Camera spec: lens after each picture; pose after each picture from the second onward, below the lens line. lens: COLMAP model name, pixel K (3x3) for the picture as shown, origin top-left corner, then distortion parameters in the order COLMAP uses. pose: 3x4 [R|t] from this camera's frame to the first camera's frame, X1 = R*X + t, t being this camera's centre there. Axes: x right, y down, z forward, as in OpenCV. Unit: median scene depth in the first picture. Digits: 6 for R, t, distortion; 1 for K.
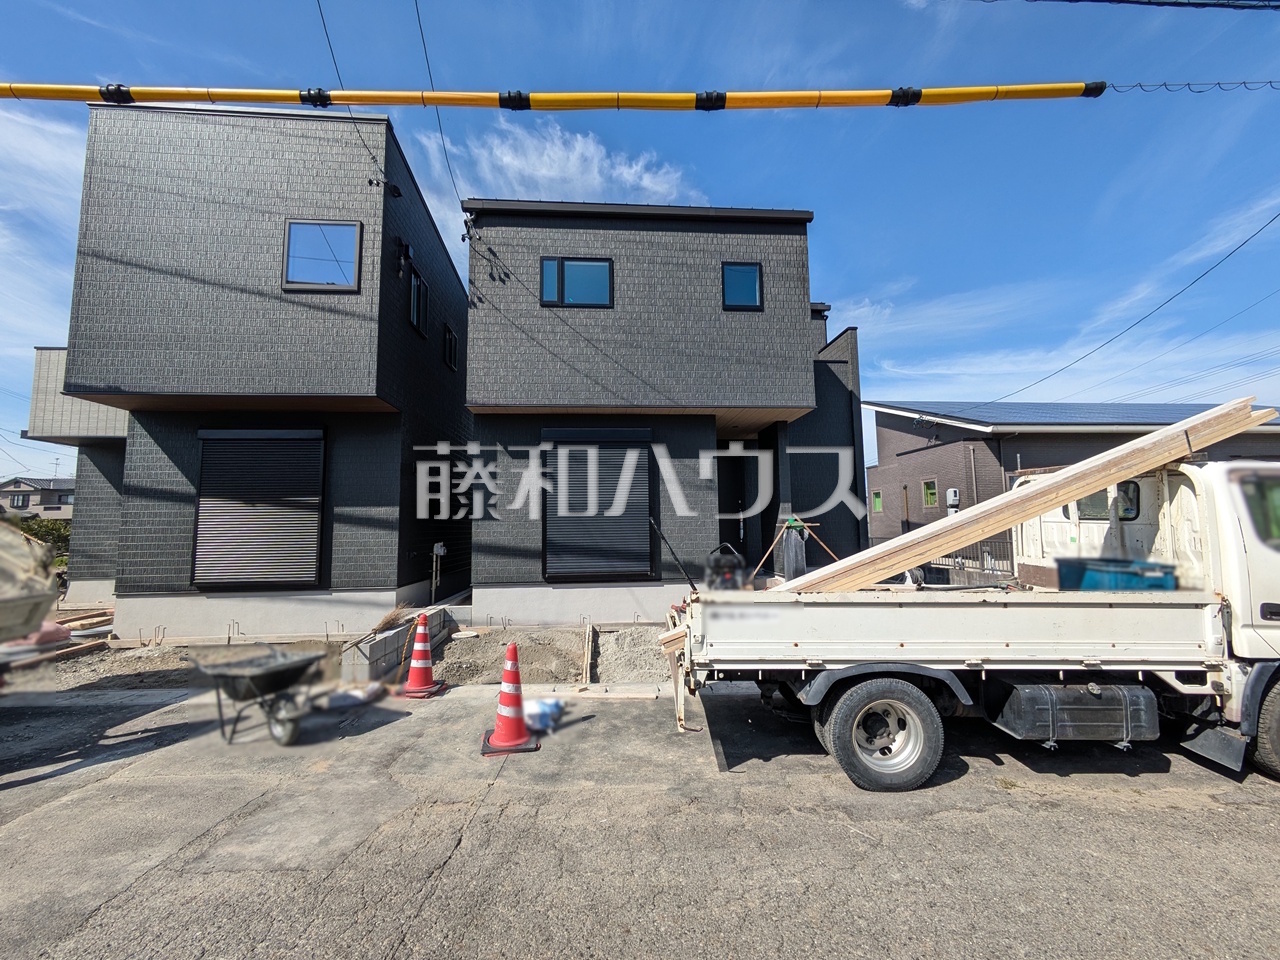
lens RADIAL K [[506.6, 0, 634.1], [0, 506.6, 479.6], [0, 0, 1]] dist [0.004352, -0.000394]
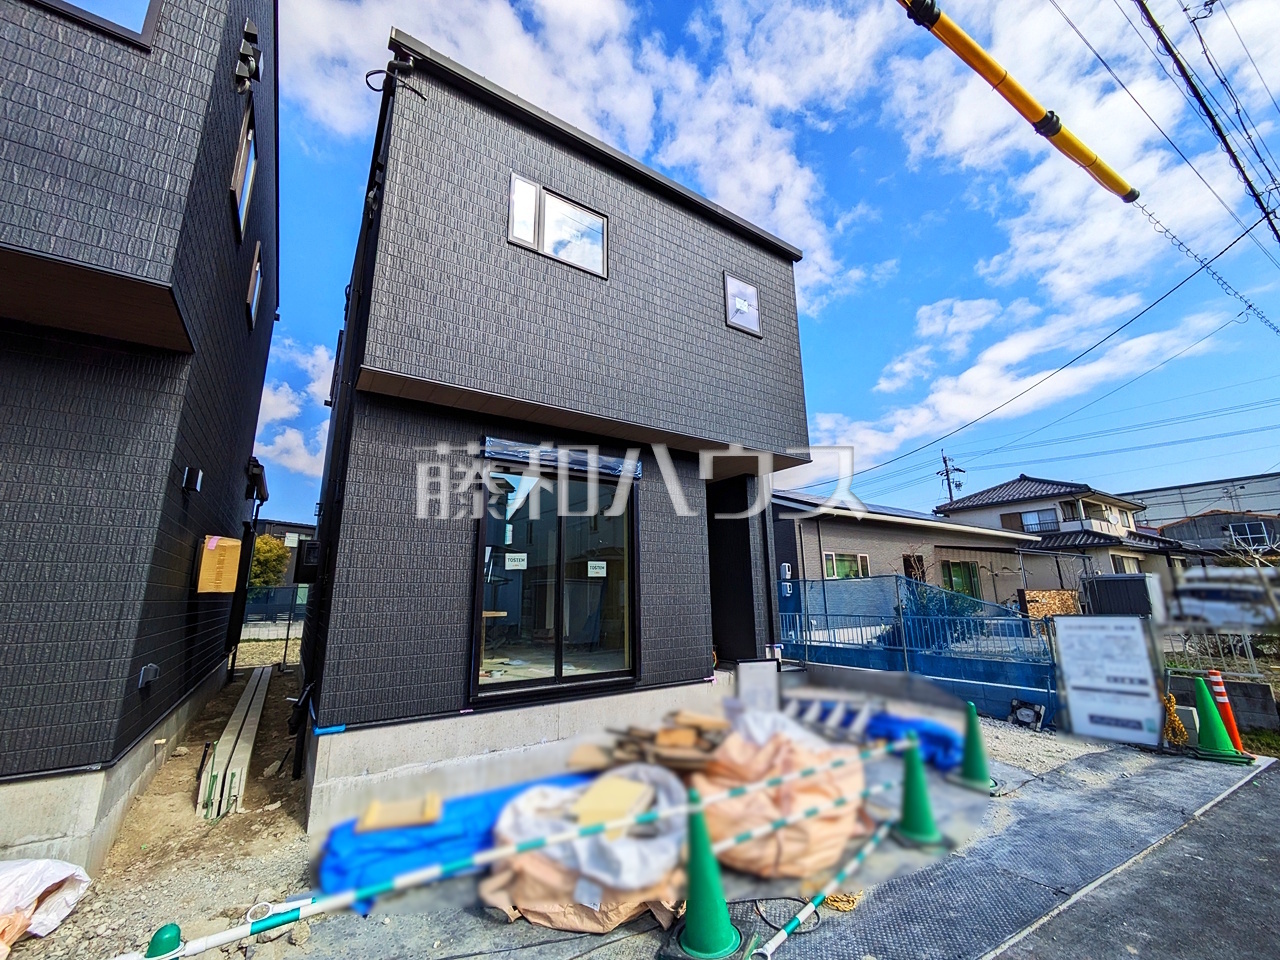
lens RADIAL K [[506.6, 0, 638.3], [0, 506.6, 480.3], [0, 0, 1]] dist [0.004352, -0.000394]
pose [[0.868909, 0.112952, 0.481912, -0.327334], [-0.047168, 0.988079, -0.146542, 0.031390], [-0.492719, 0.104601, 0.863879, 0.429447]]
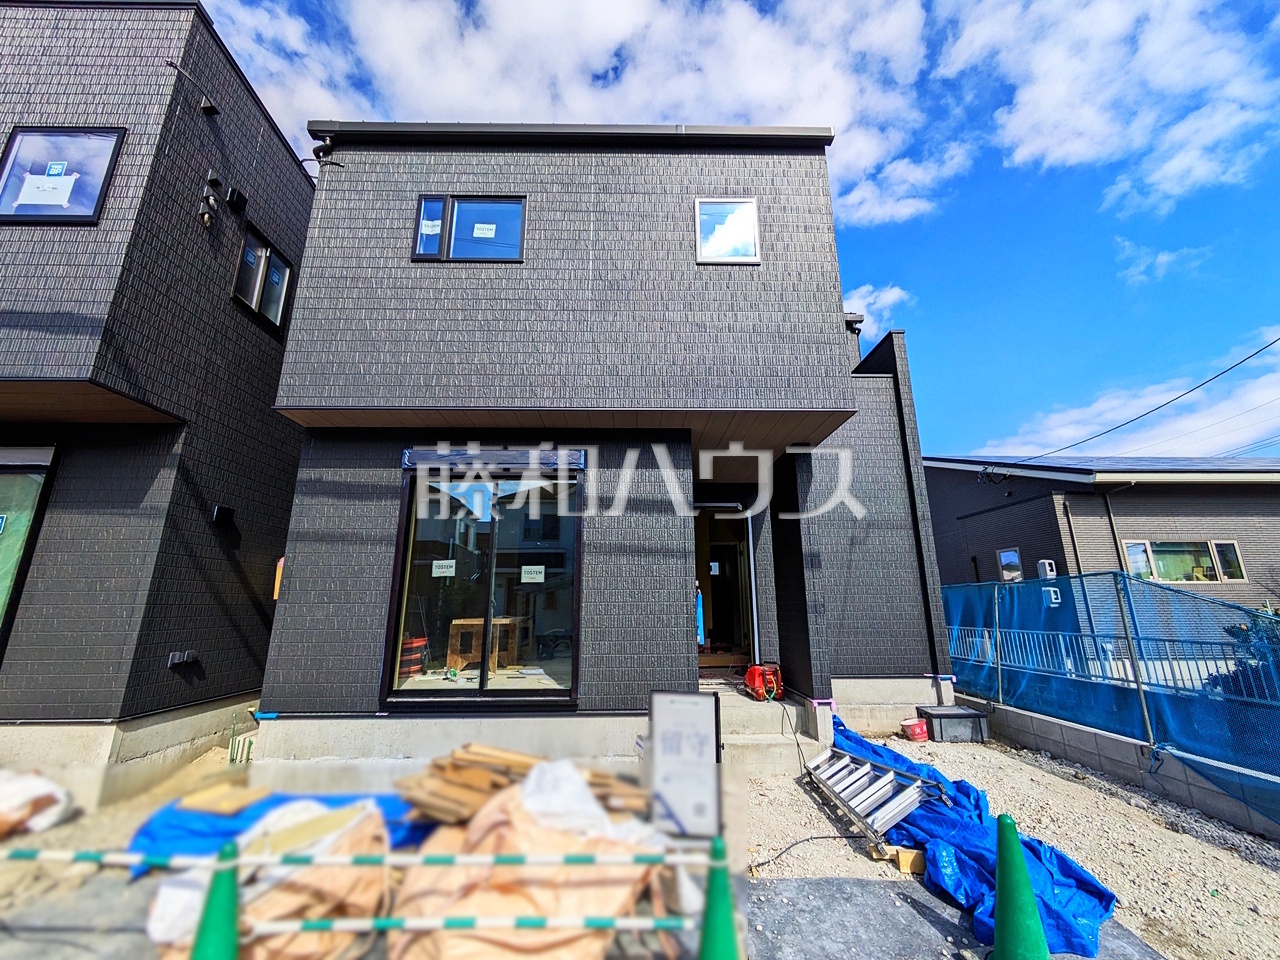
lens RADIAL K [[506.6, 0, 637.7], [0, 506.6, 479.1], [0, 0, 1]] dist [0.004352, -0.000394]
pose [[0.998684, -0.002353, -0.051233, 0.140888], [-0.005335, 0.988764, -0.149392, 0.028722], [0.051009, 0.149469, 0.987450, 0.432574]]
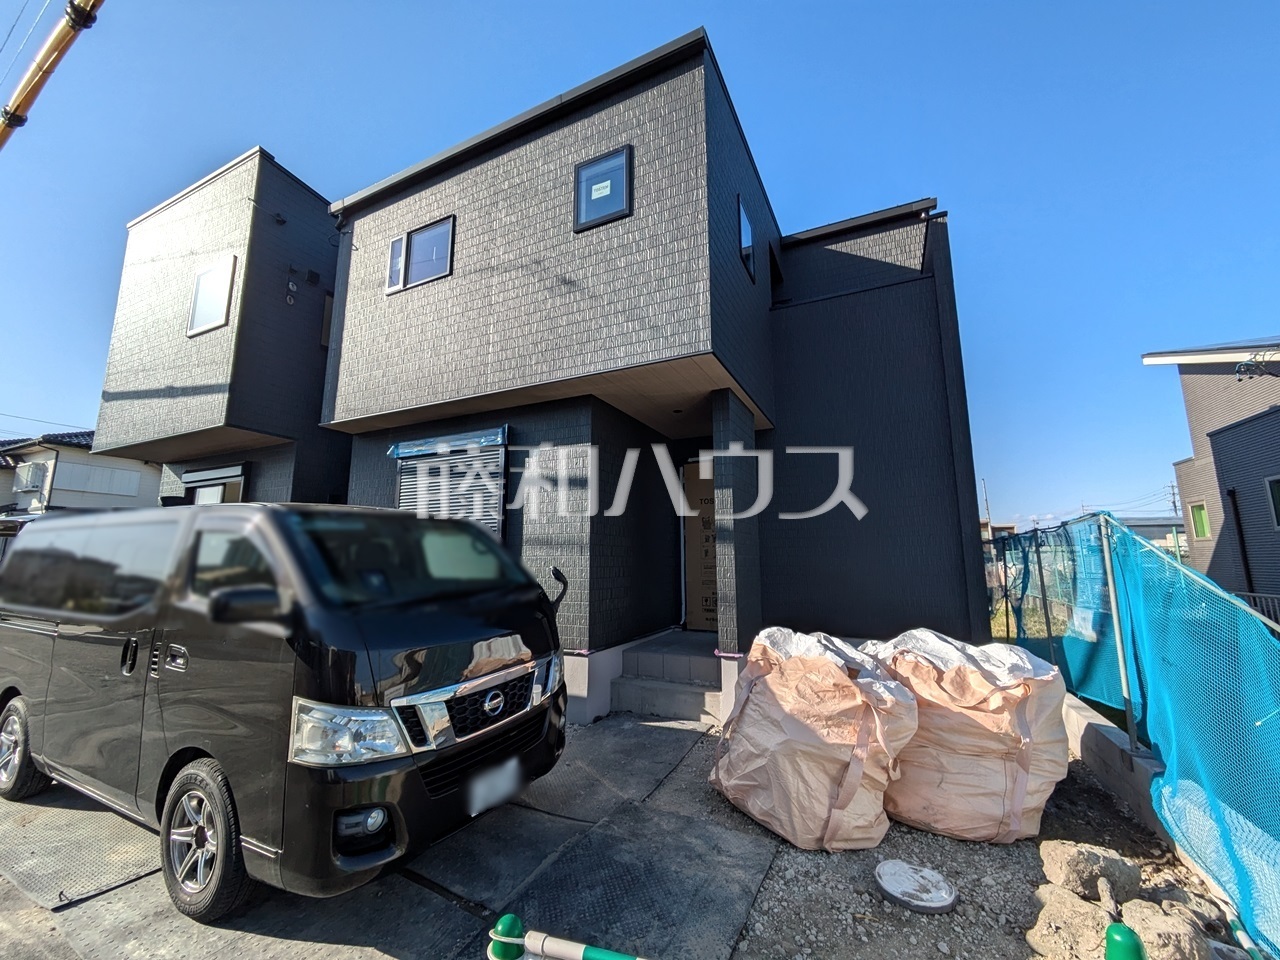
lens RADIAL K [[506.6, 0, 635.0], [0, 506.6, 476.8], [0, 0, 1]] dist [0.004352, -0.000394]
pose [[0.866701, -0.070604, -0.493806, 0.581466], [0.037754, 0.996378, -0.076199, 0.033545], [0.497397, 0.047398, 0.866227, 0.516194]]
